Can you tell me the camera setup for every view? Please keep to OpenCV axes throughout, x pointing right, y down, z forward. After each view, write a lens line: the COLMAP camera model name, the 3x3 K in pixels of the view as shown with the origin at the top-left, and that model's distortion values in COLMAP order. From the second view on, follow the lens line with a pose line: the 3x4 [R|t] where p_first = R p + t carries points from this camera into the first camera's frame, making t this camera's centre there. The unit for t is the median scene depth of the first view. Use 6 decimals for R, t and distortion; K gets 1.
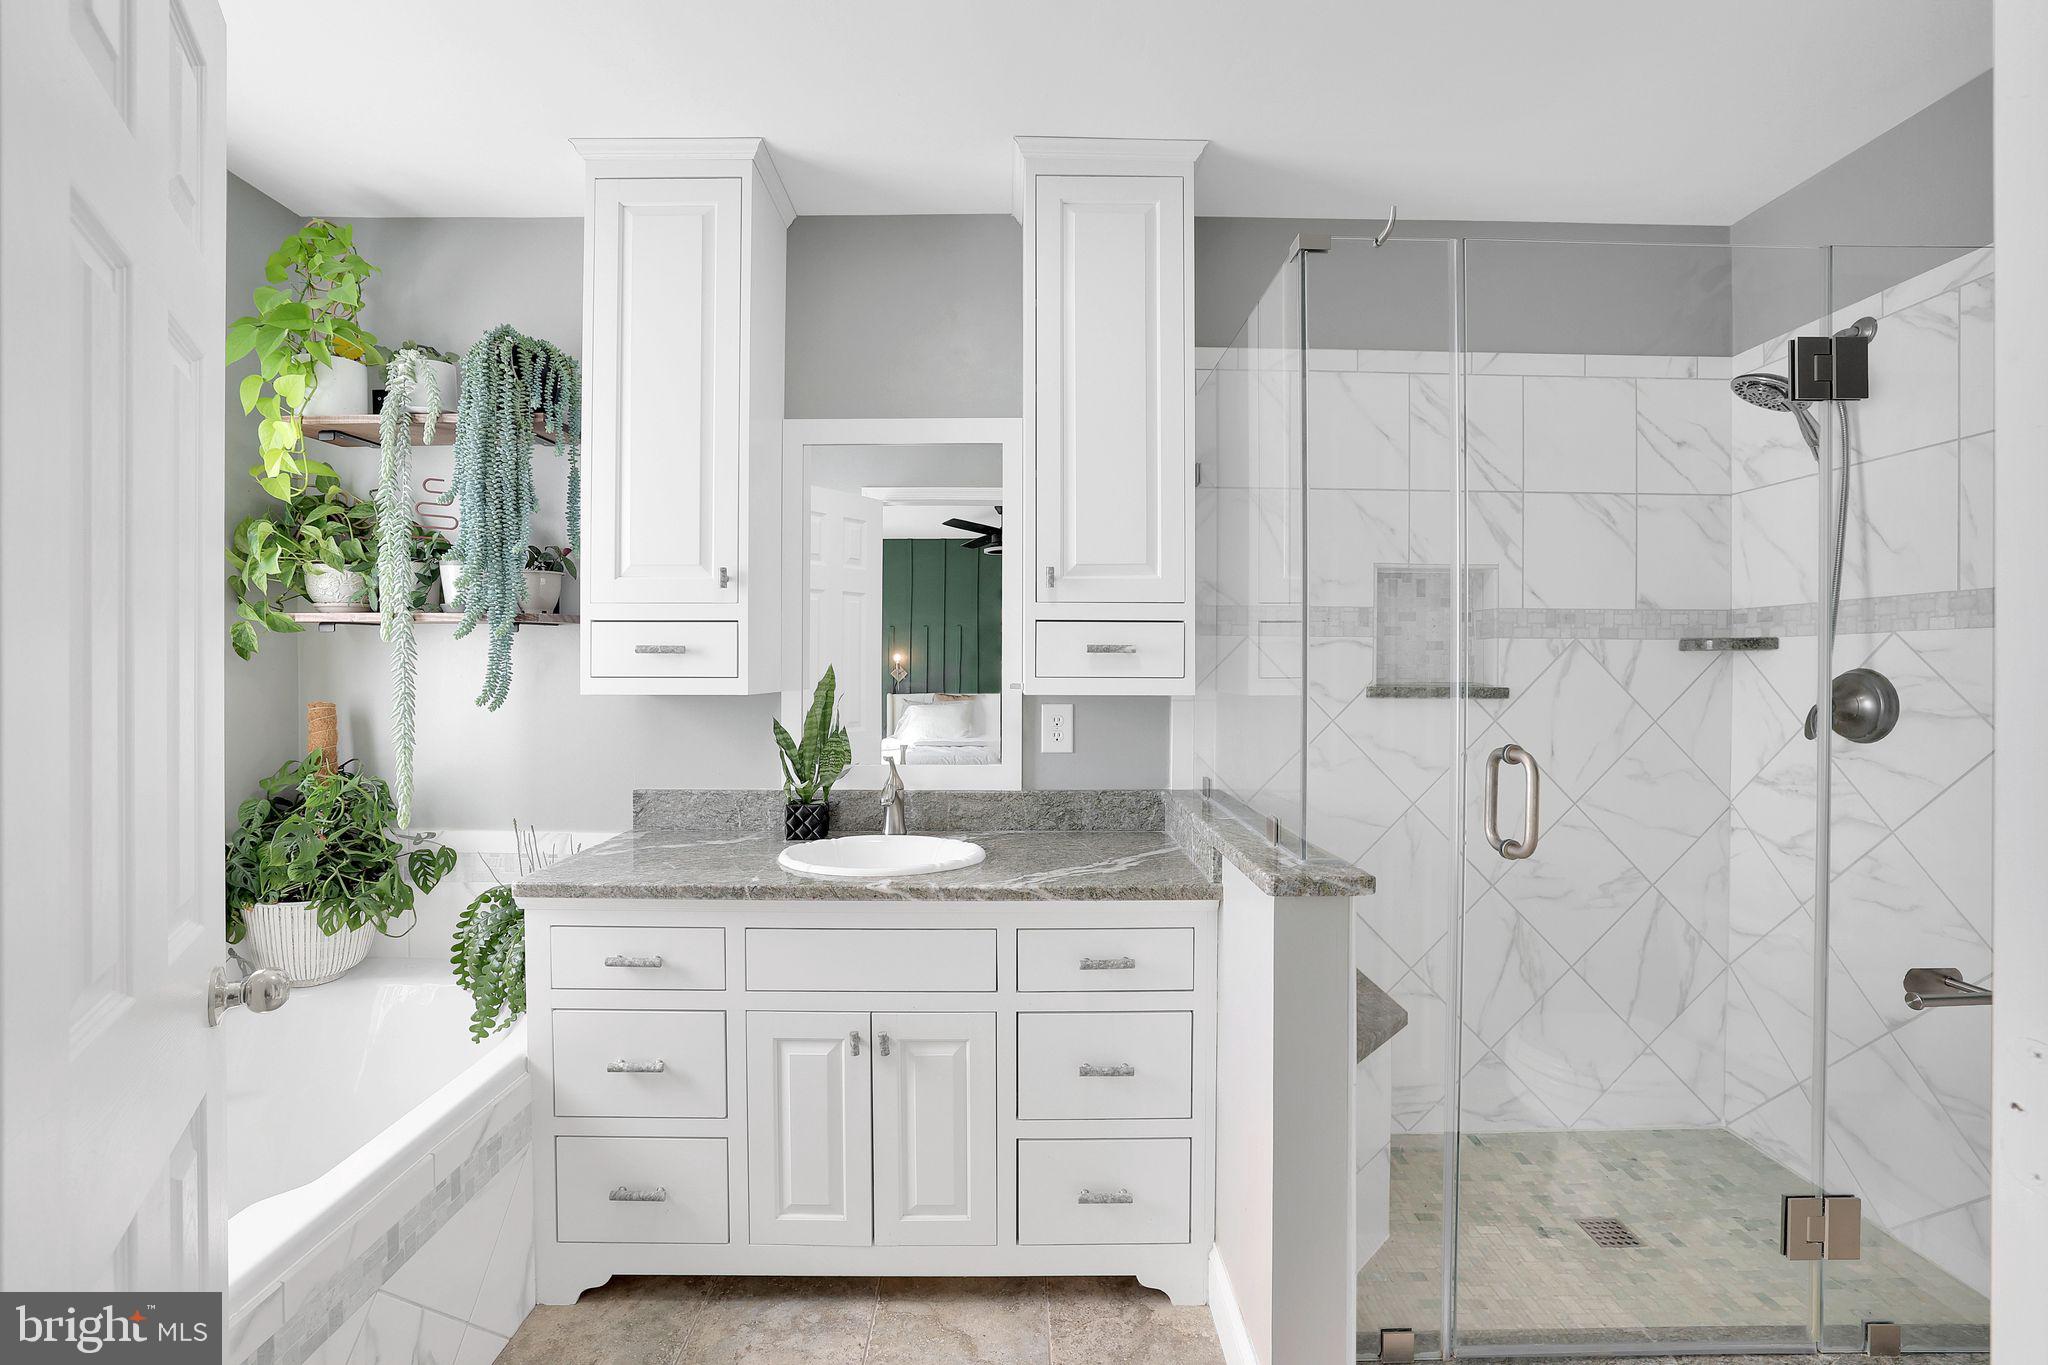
lens RADIAL K [[892.3, 0, 1011.8], [0, 892.3, 676.3], [0, 0, 1]] dist [-0.053857, 0.024671]
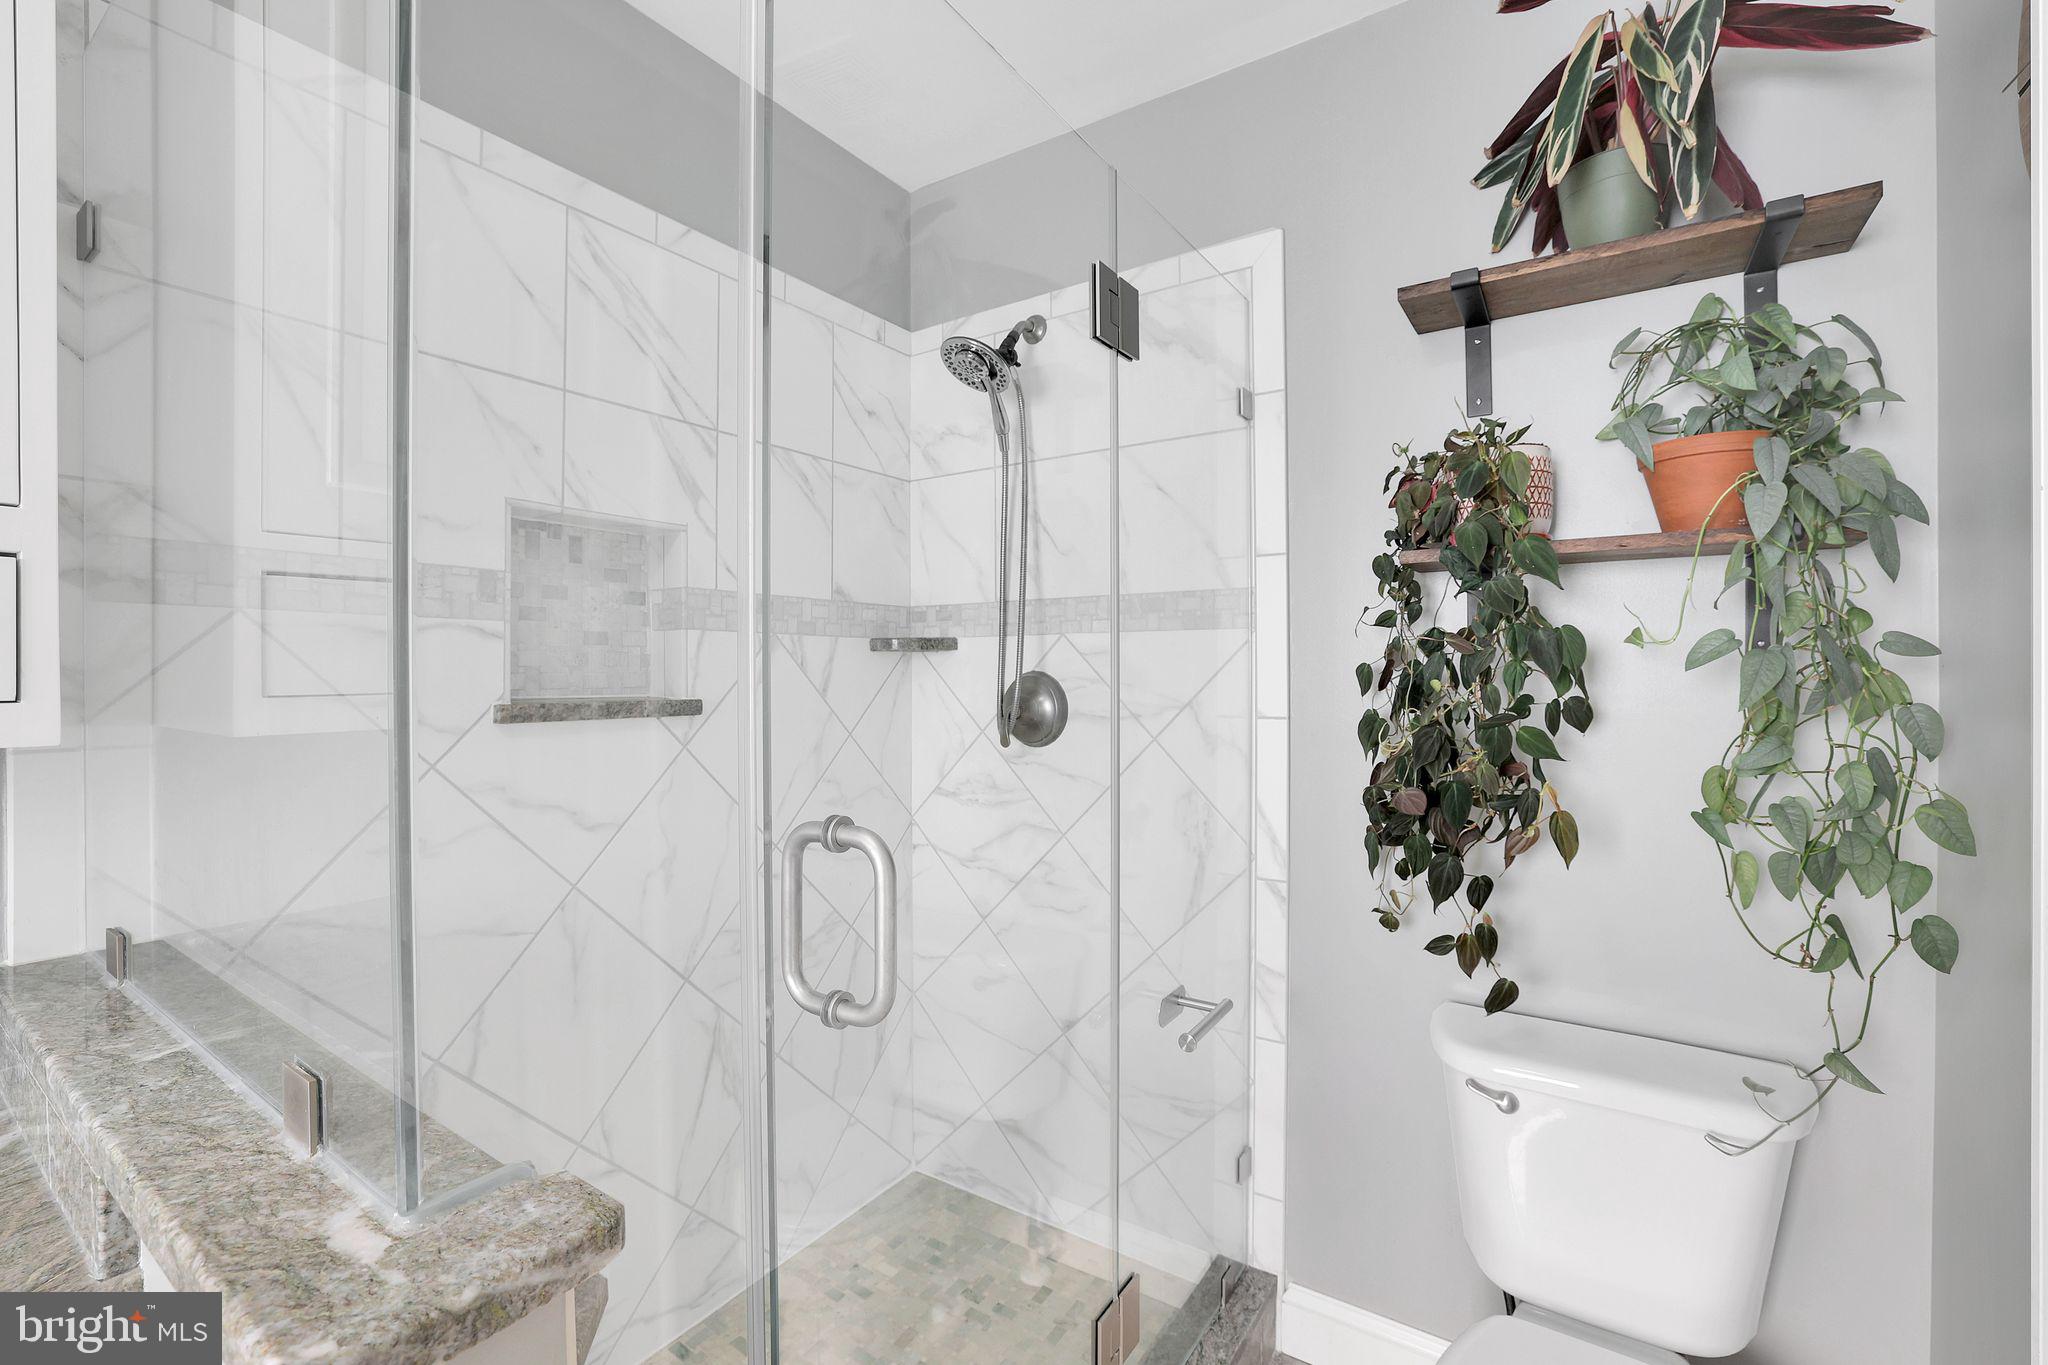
lens RADIAL K [[892.3, 0, 1011.8], [0, 892.3, 676.3], [0, 0, 1]] dist [-0.053857, 0.024671]
pose [[0.567565, -0.009289, 0.823276, 0.121949], [0.011218, 0.999931, 0.003549, -0.006024], [-0.823252, 0.007221, 0.567630, 0.404543]]
